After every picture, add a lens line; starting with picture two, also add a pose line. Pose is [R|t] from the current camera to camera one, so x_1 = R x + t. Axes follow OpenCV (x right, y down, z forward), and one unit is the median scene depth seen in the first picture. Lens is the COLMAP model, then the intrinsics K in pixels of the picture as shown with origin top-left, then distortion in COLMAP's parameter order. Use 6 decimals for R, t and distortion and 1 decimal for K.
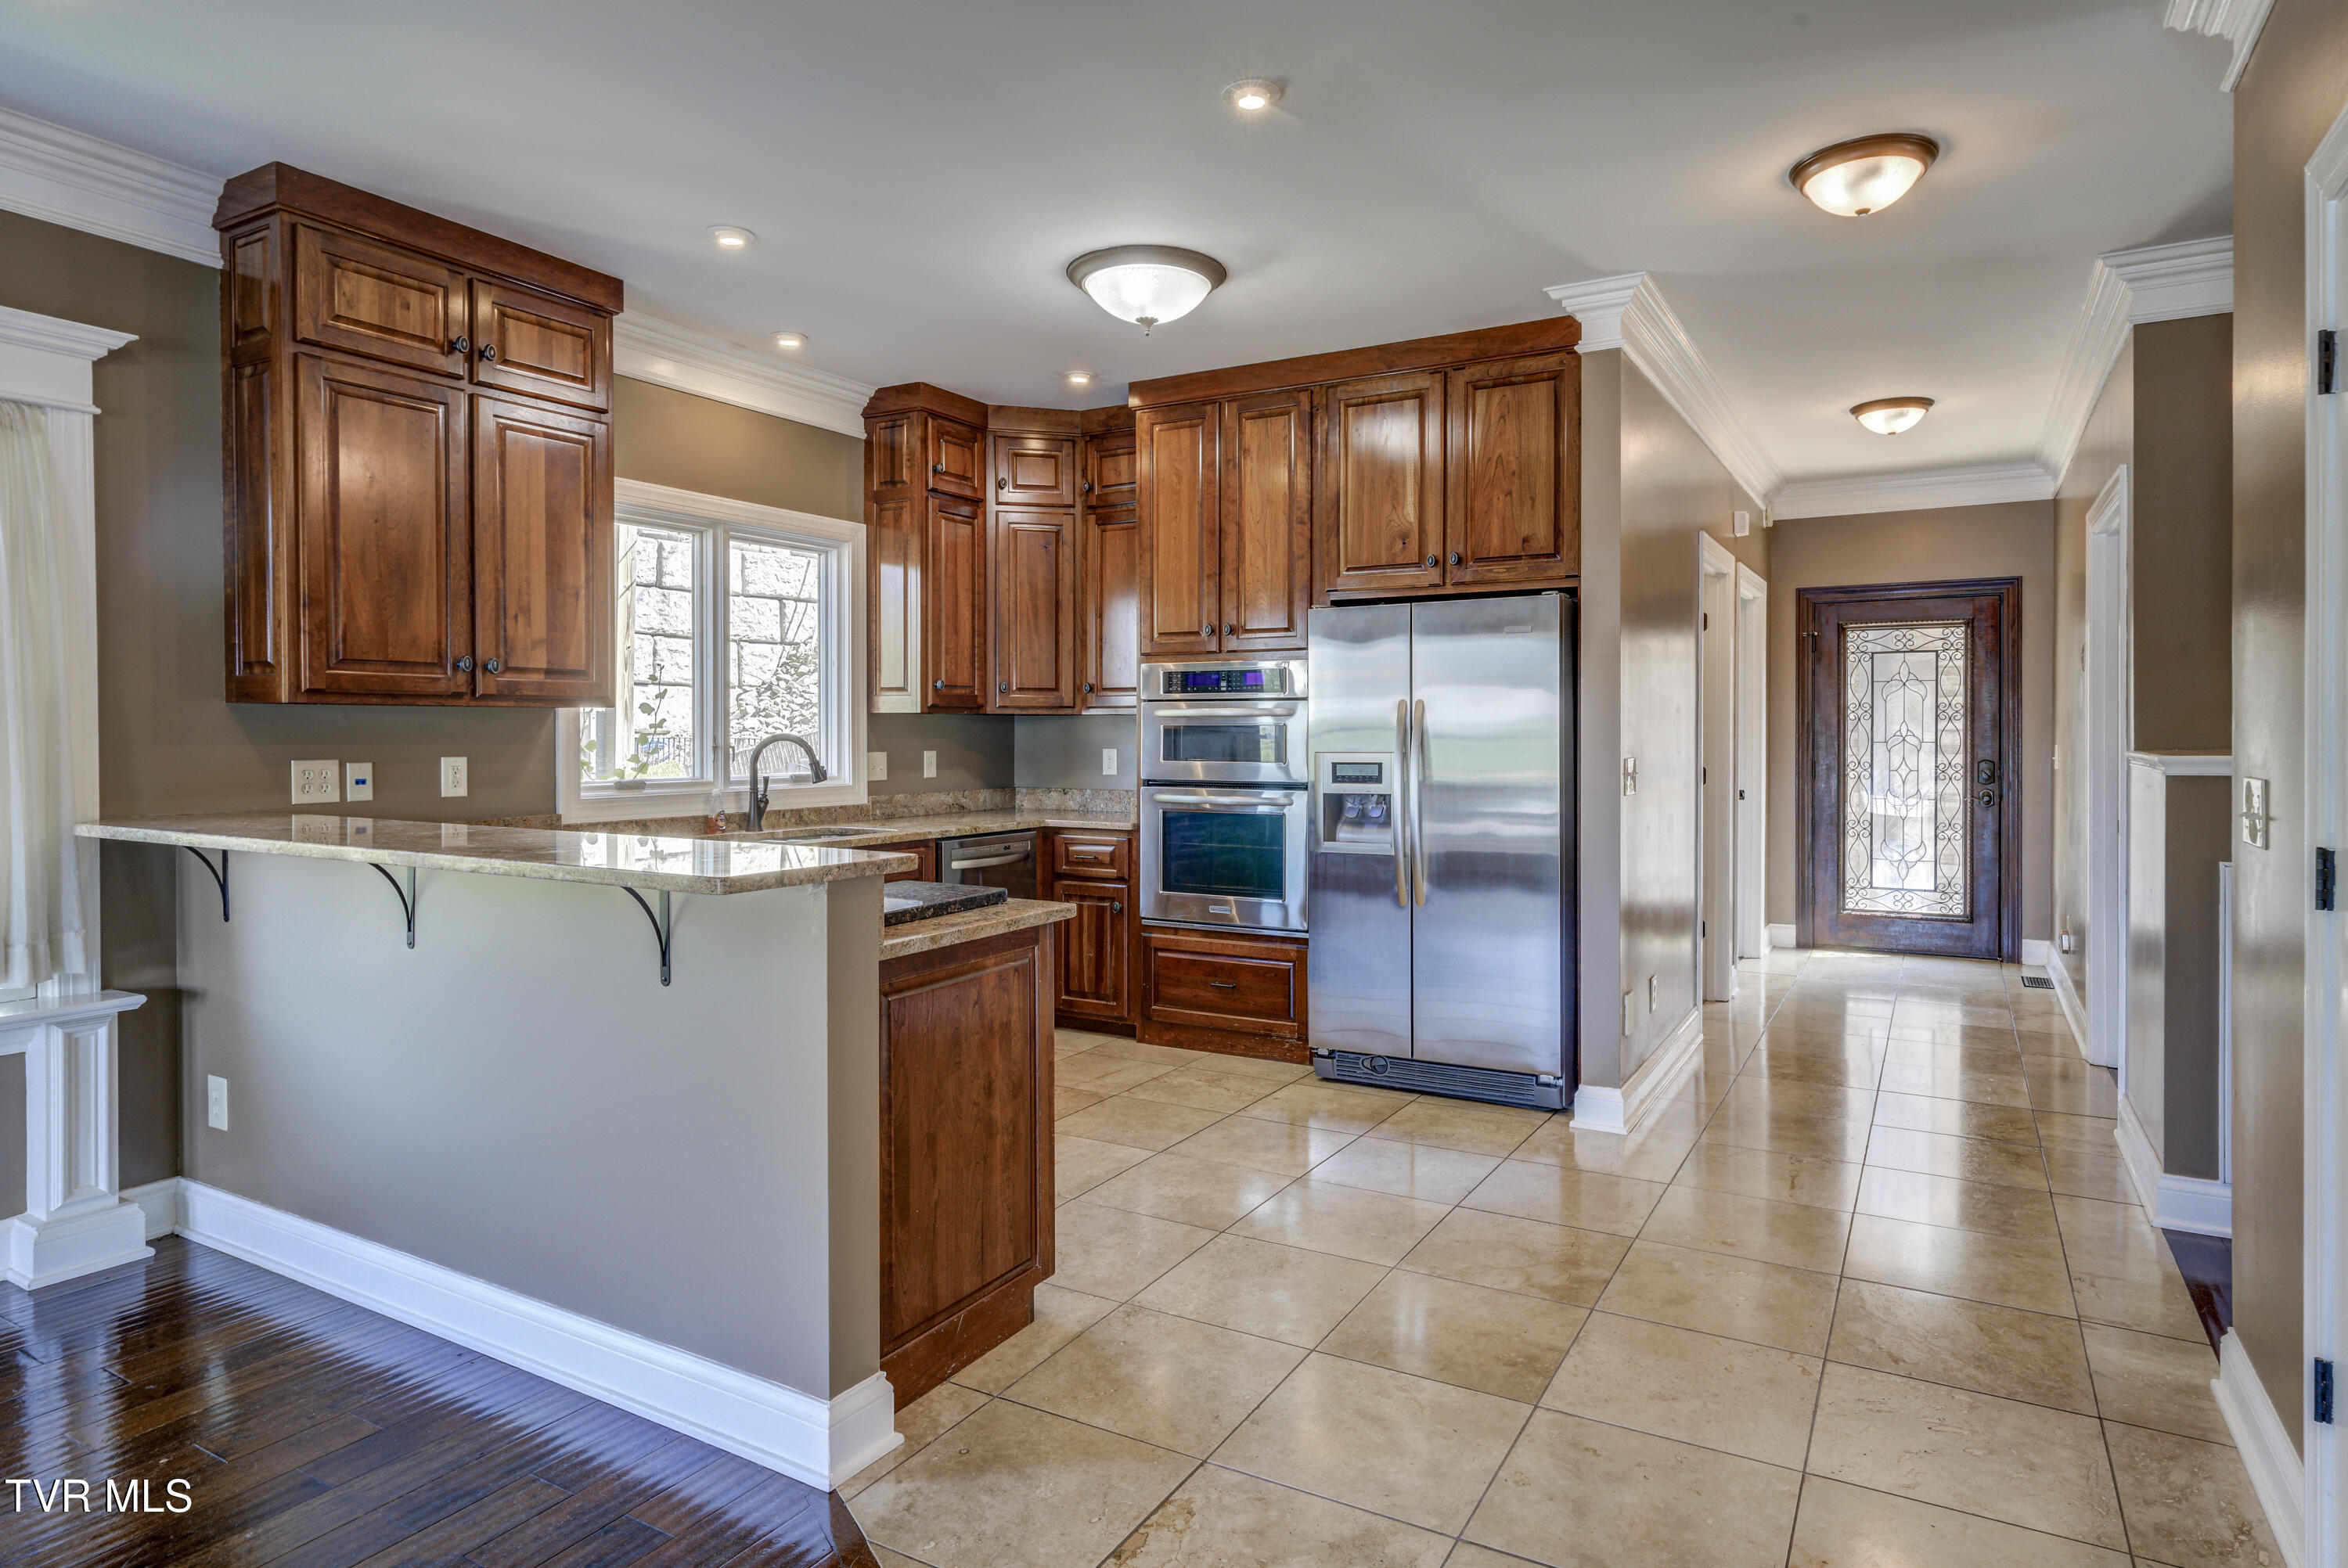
lens RADIAL K [[1315.1, 0, 1173.0], [0, 1315.1, 757.8], [0, 0, 1]] dist [0.003356, -0.000275]
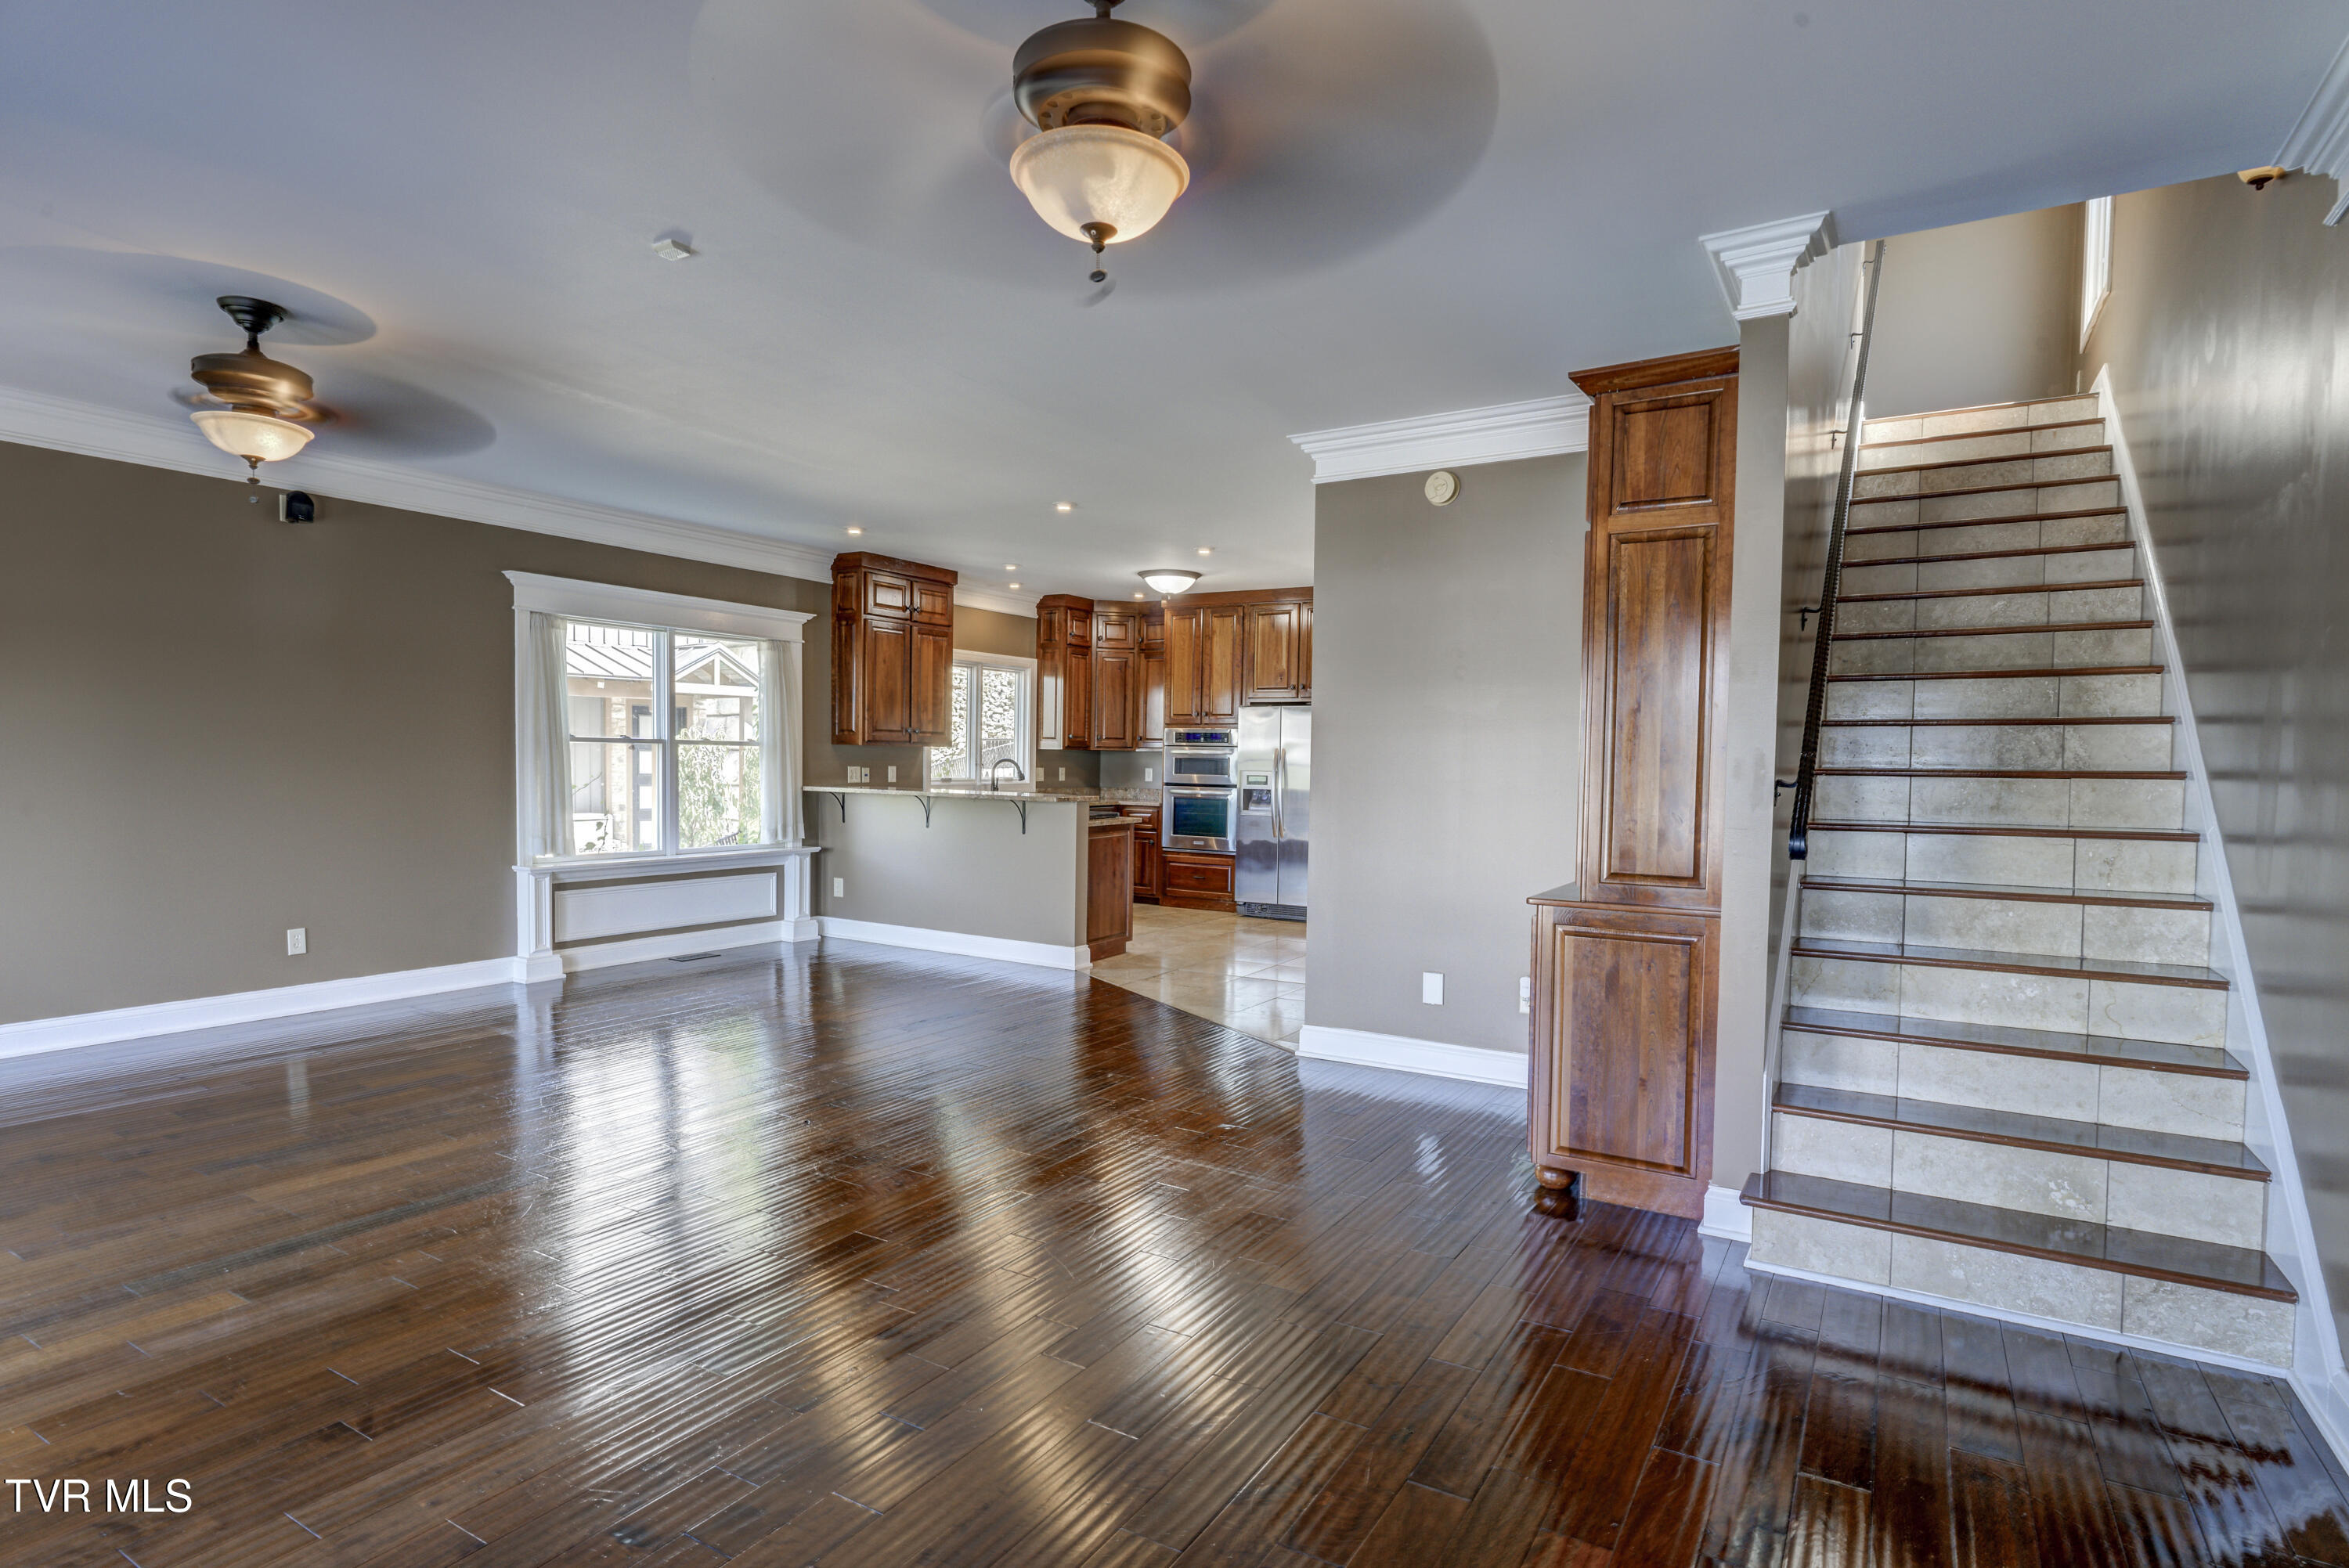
lens RADIAL K [[1182.1, 0, 1164.0], [0, 1182.1, 987.1], [0, 0, 1]] dist [-0.009859, 0.000114]
pose [[0.999493, 0.022044, -0.022971, 0.028249], [-0.017778, 0.984987, 0.171713, 0.014154], [0.026412, -0.171218, 0.984879, -0.979829]]
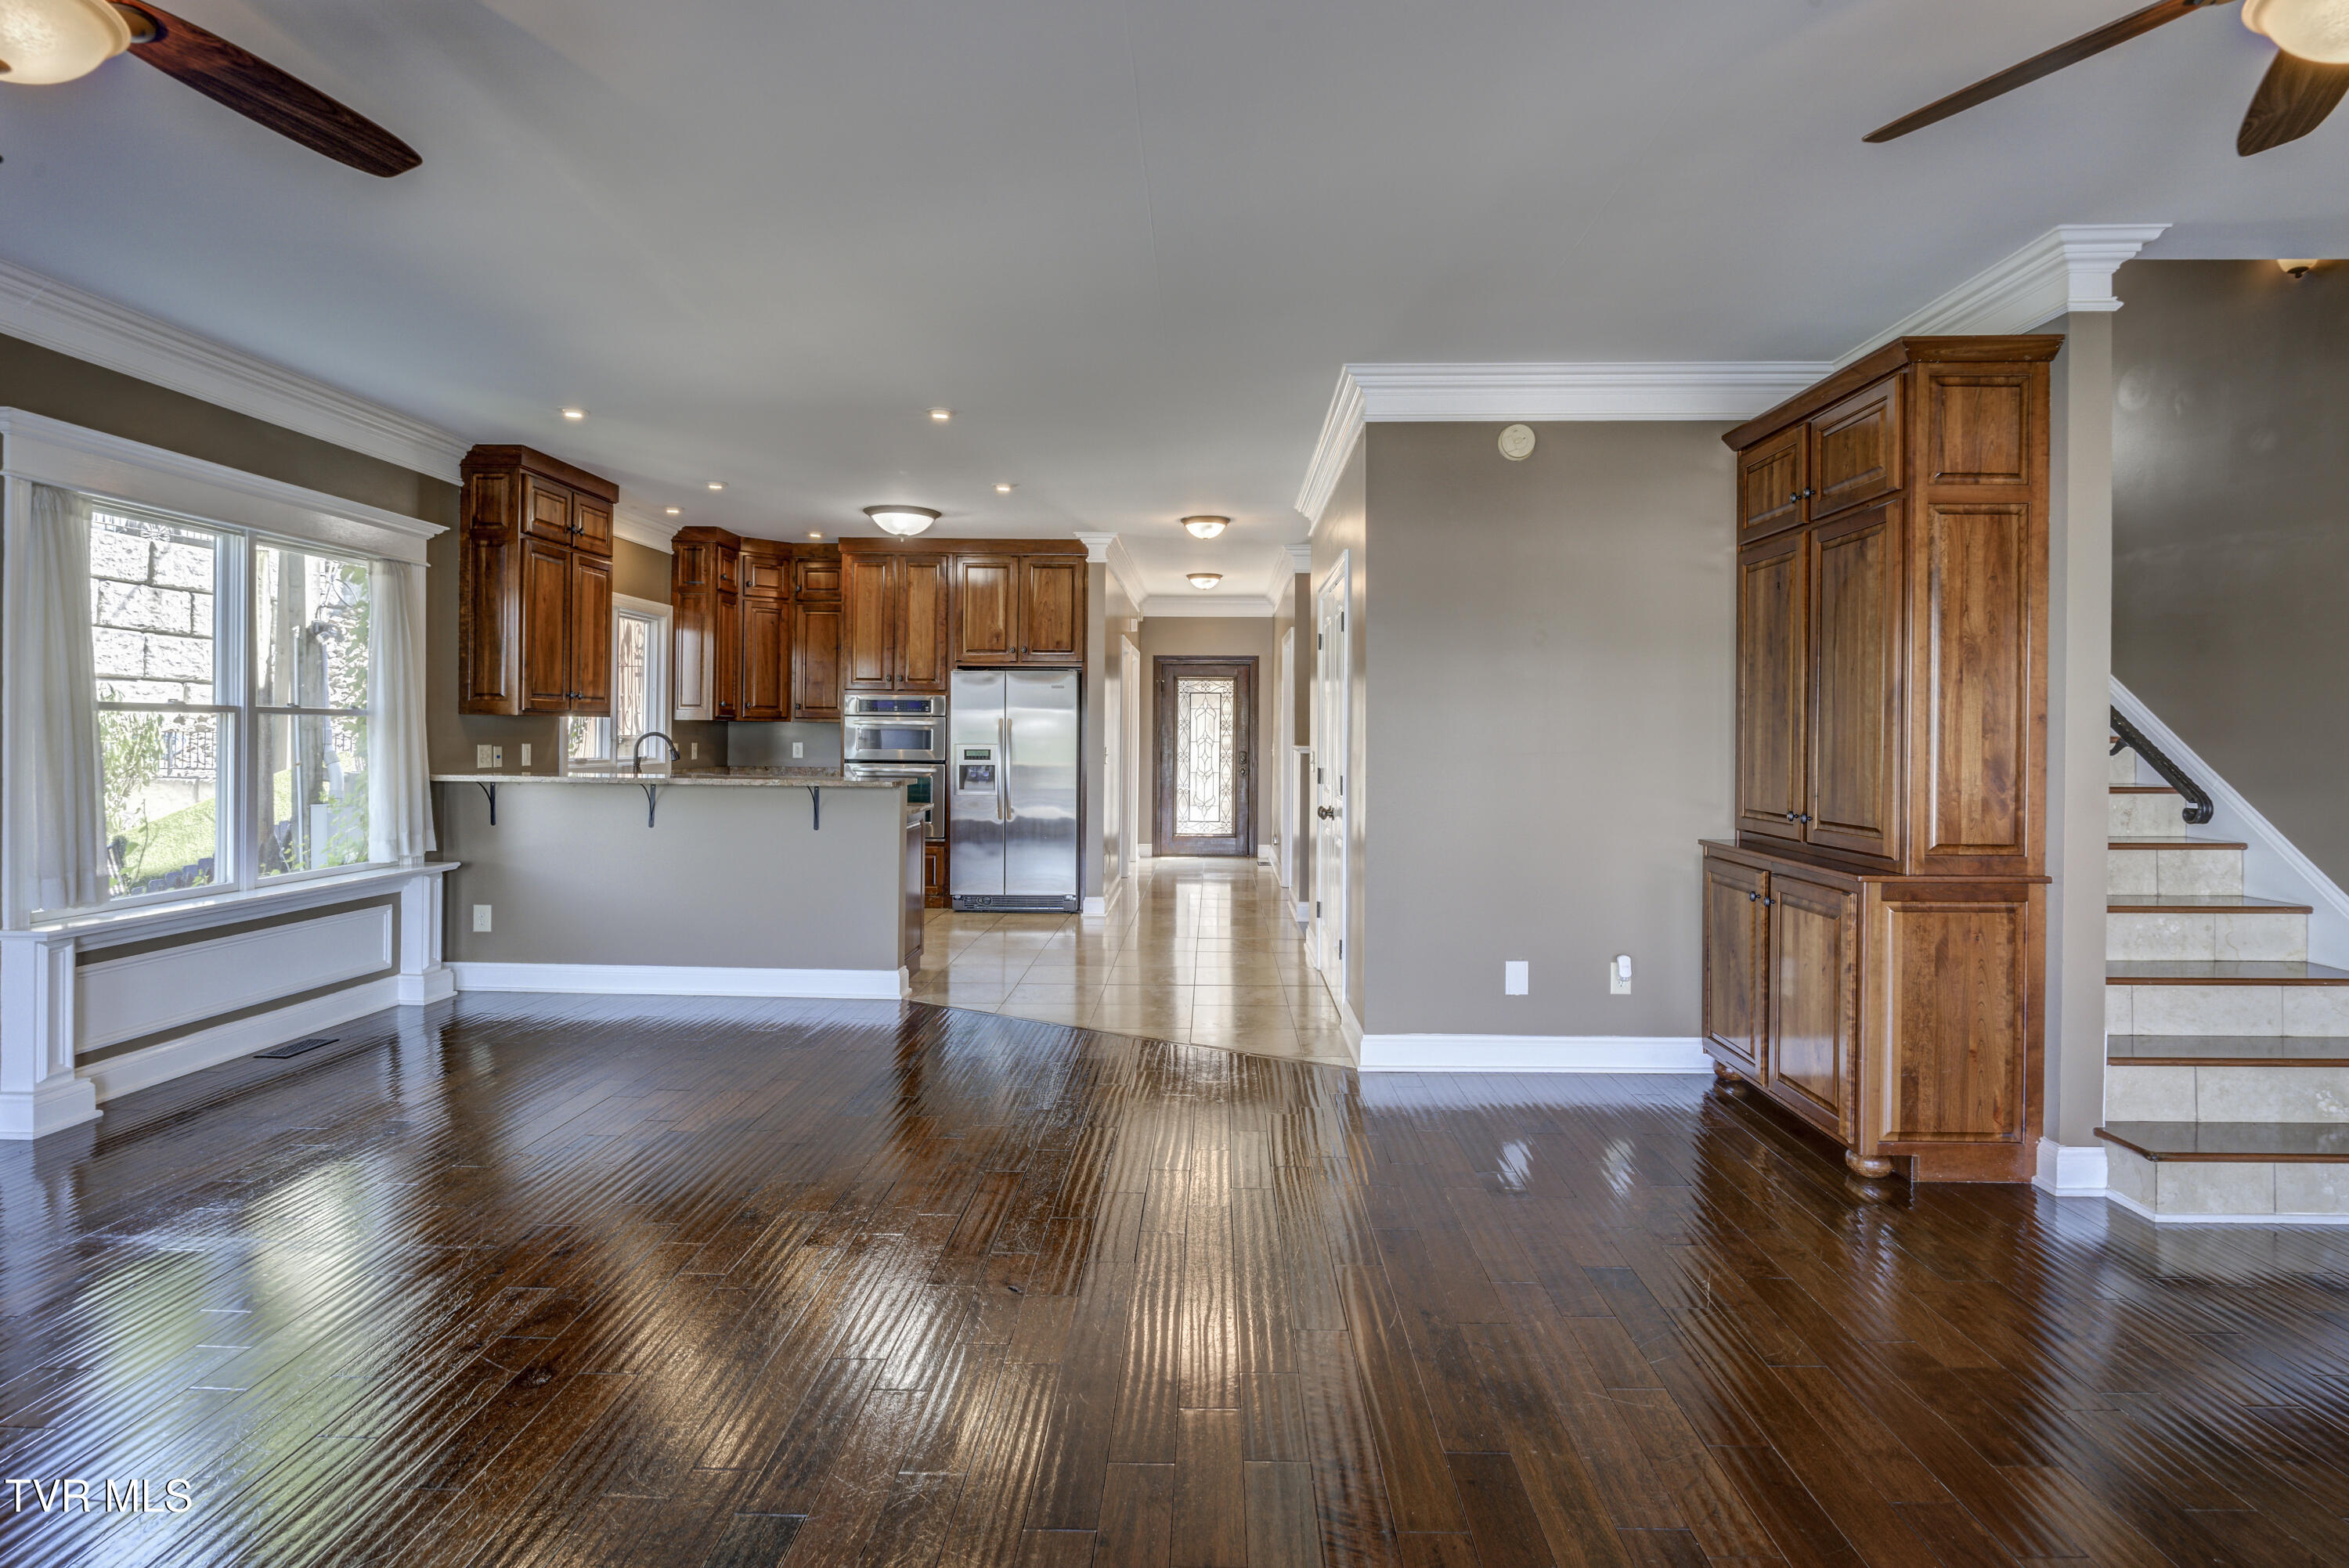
lens RADIAL K [[1216.5, 0, 1173.0], [0, 1216.5, 888.3], [0, 0, 1]] dist [-0.008711, -0.001558]
pose [[0.878797, -0.050434, 0.474523, -0.429233], [-0.000926, 0.994217, 0.107383, 0.012940], [-0.477195, -0.094807, 0.873669, -0.689914]]
